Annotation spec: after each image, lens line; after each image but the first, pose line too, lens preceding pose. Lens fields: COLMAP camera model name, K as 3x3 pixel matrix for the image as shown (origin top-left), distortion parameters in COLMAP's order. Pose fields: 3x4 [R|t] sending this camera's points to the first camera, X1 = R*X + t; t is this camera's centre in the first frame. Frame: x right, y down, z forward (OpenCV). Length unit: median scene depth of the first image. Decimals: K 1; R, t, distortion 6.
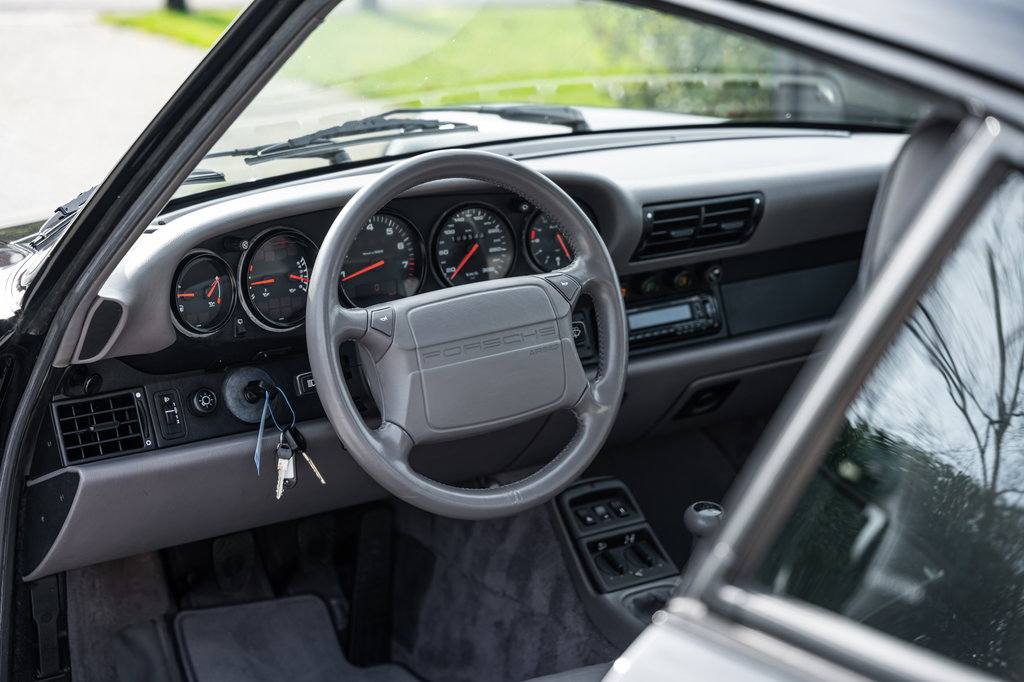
lens RADIAL K [[2041.9, 0, 511.8], [0, 2041.9, 342.4], [0, 0, 1]] dist [0.030898, 0.000000]
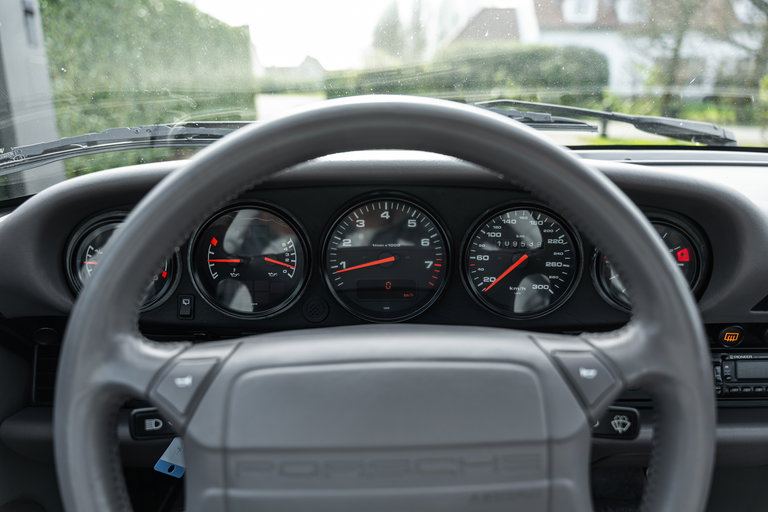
lens RADIAL K [[515.6, 0, 380.3], [0, 515.6, 253.2], [0, 0, 1]] dist [-0.000837, -0.013171]
pose [[0.822522, 0.184016, -0.538140, 0.045775], [-0.153650, 0.982923, 0.101262, -0.061595], [0.547584, -0.000605, 0.836750, 0.813358]]
